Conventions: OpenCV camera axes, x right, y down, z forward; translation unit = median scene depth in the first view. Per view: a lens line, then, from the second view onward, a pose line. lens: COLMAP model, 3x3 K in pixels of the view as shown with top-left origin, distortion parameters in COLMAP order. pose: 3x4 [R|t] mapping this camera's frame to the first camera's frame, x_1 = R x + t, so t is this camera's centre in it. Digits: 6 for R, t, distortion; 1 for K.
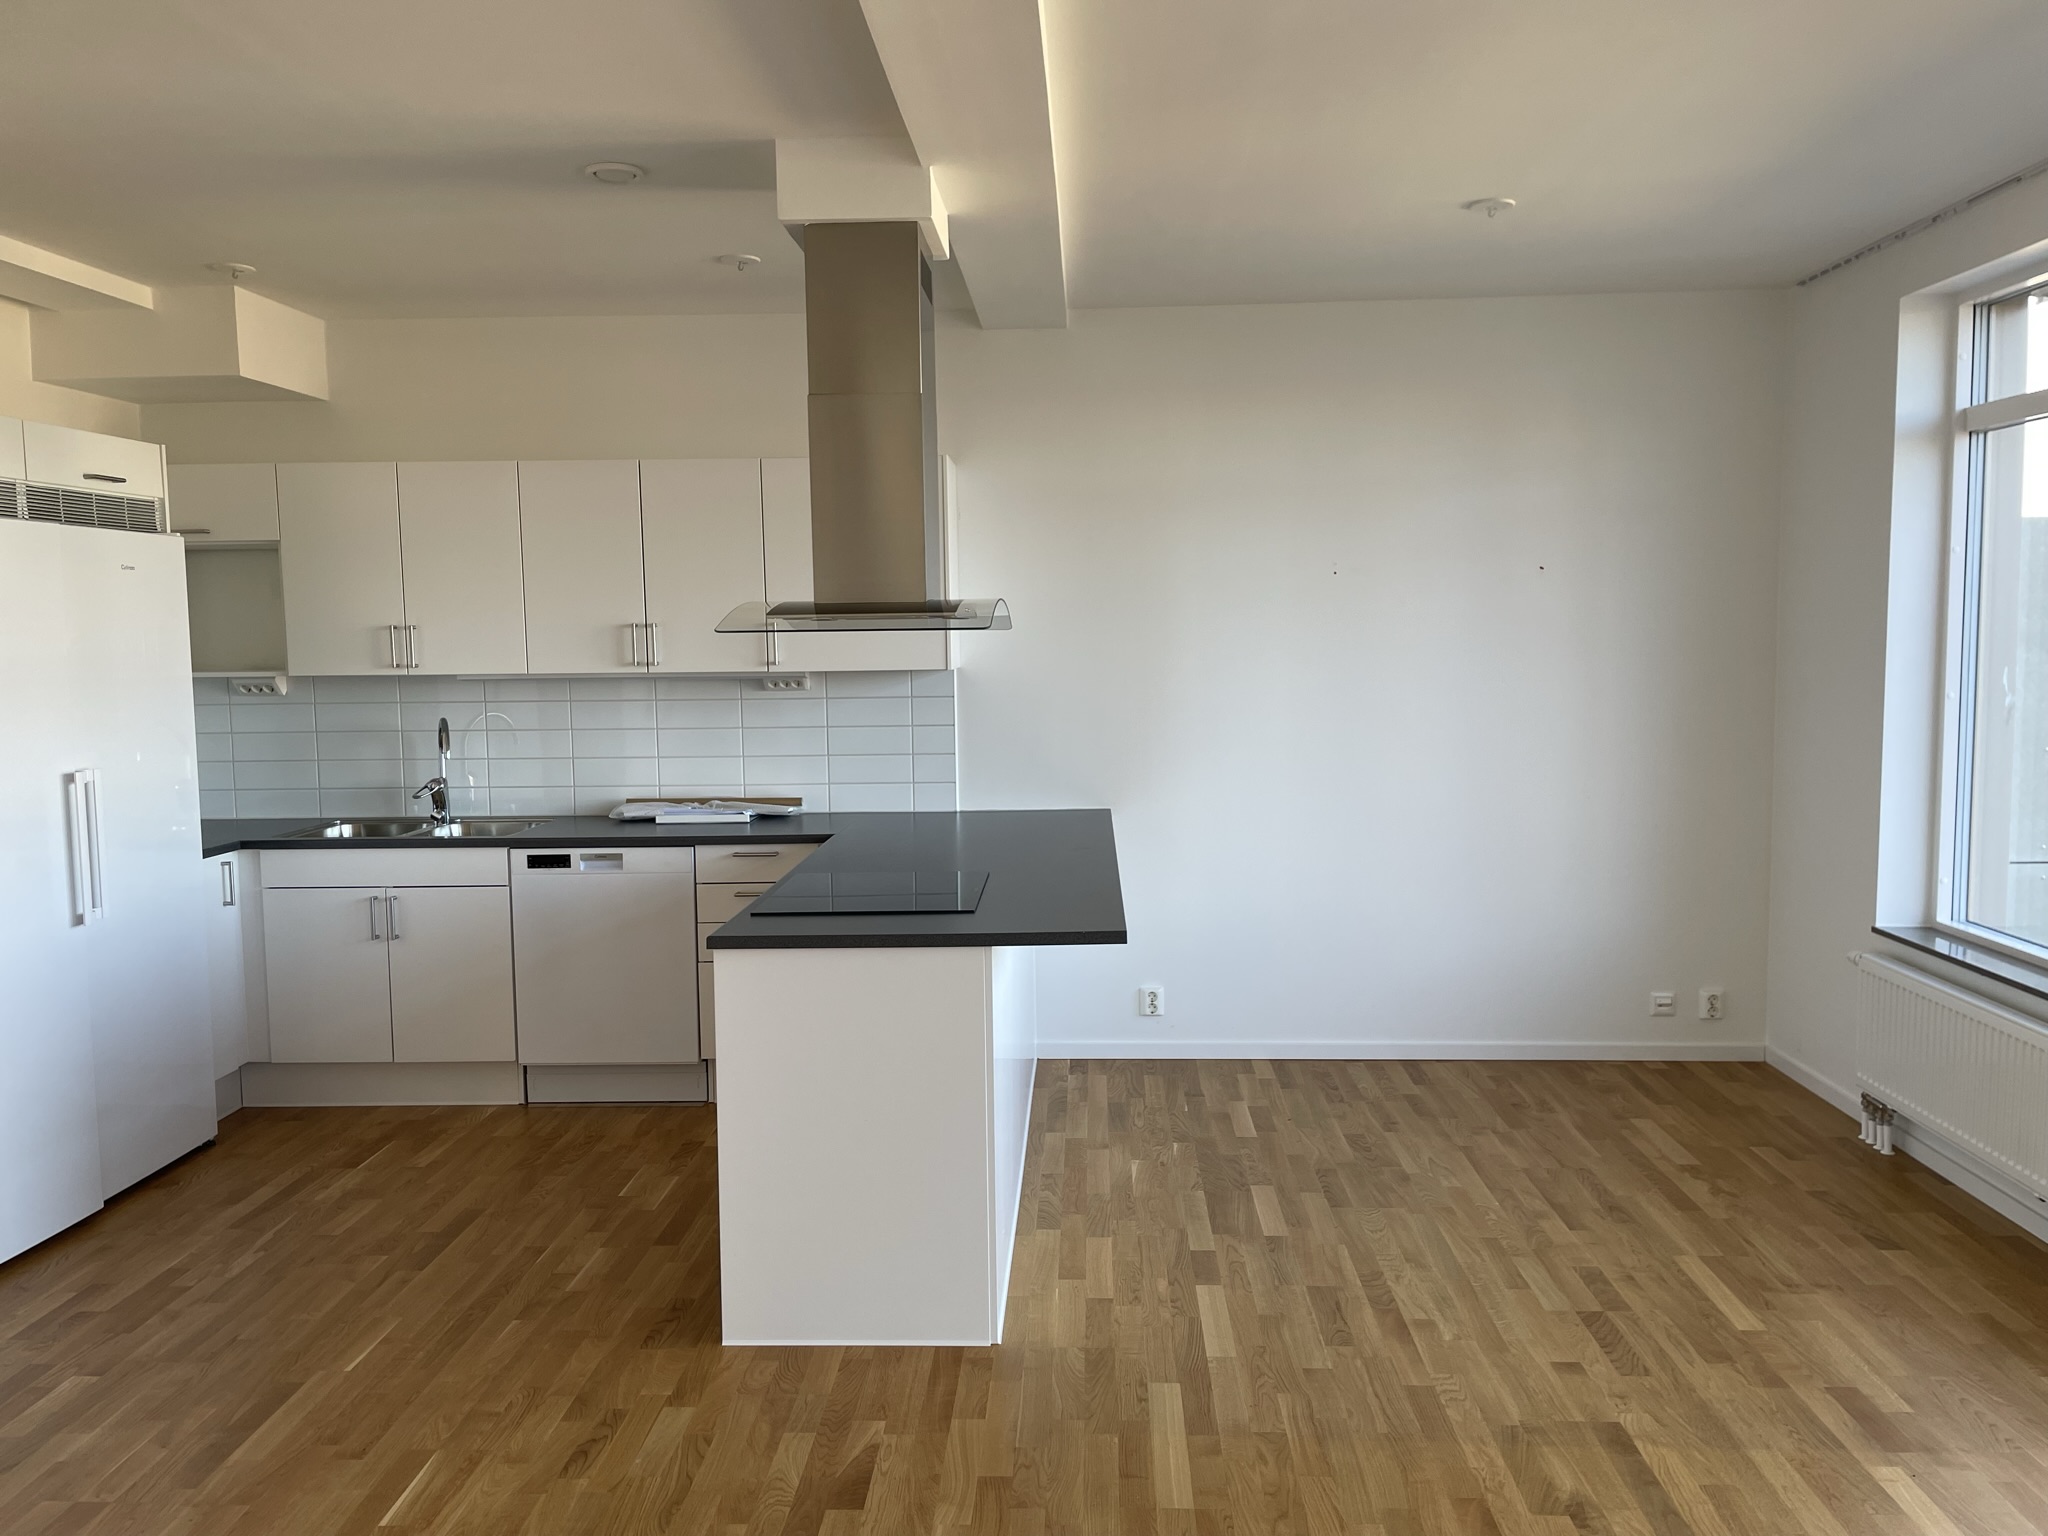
lens RADIAL K [[1549.2, 0, 1024.3], [0, 1549.2, 778.2], [0, 0, 1]] dist [0.083364, -0.105826]
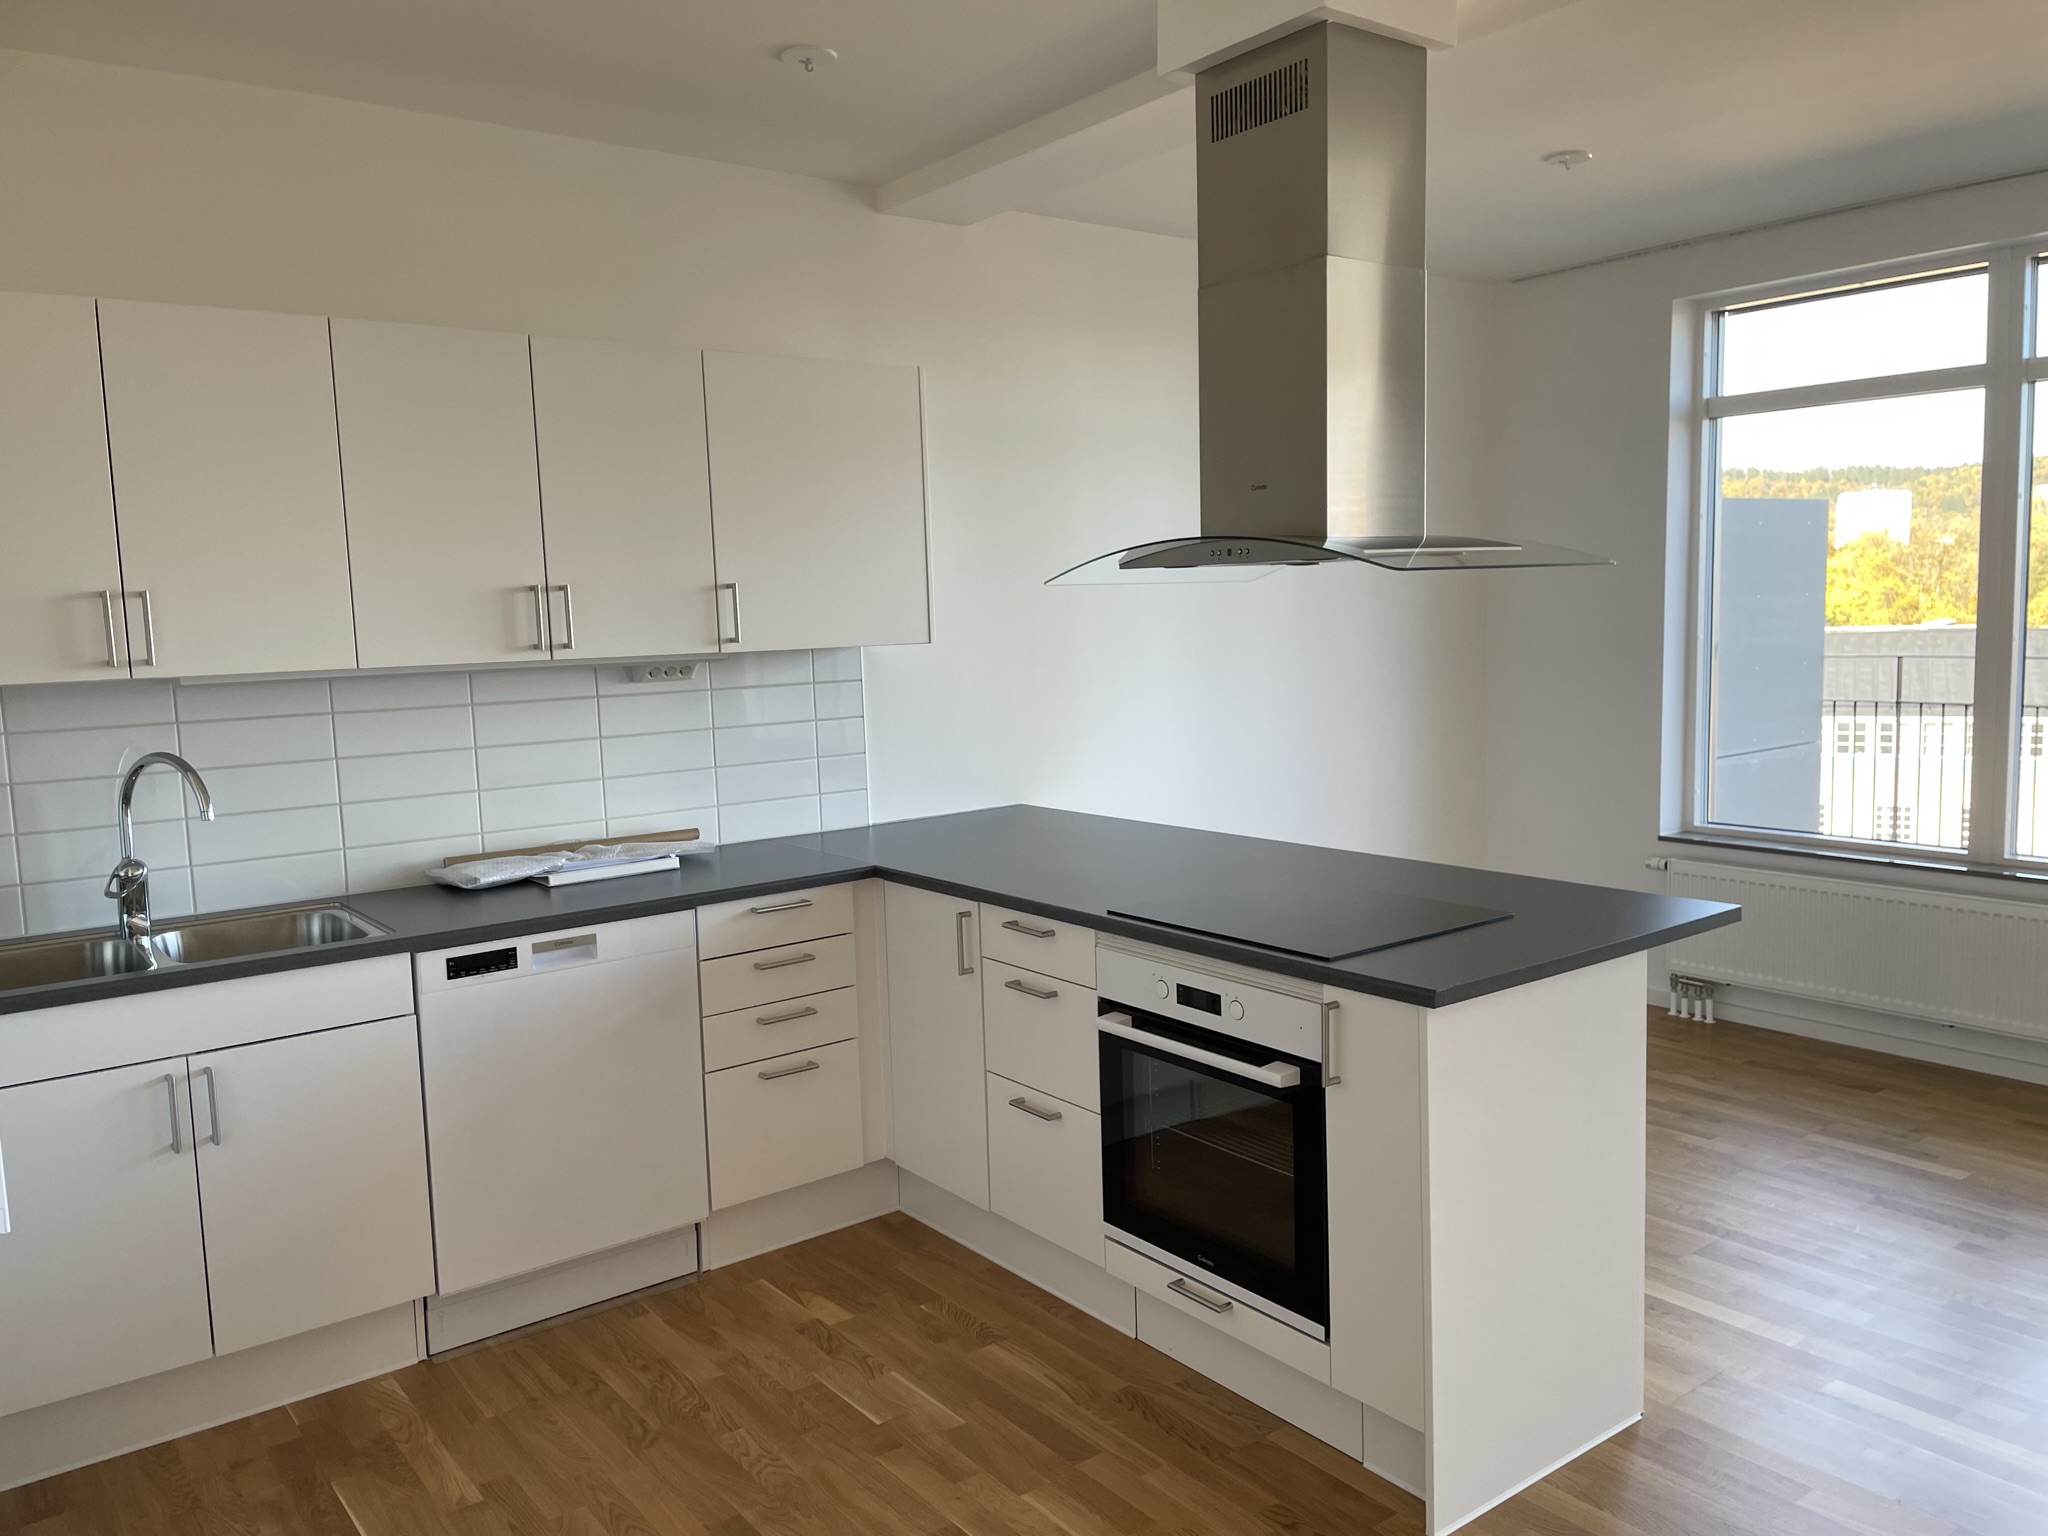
lens RADIAL K [[1549.2, 0, 1024.3], [0, 1549.2, 778.2], [0, 0, 1]] dist [0.083364, -0.105826]
pose [[0.764268, -0.083165, 0.639514, -0.535237], [0.080249, 0.996207, 0.033648, -0.024791], [-0.639887, 0.025605, 0.768042, 0.373492]]
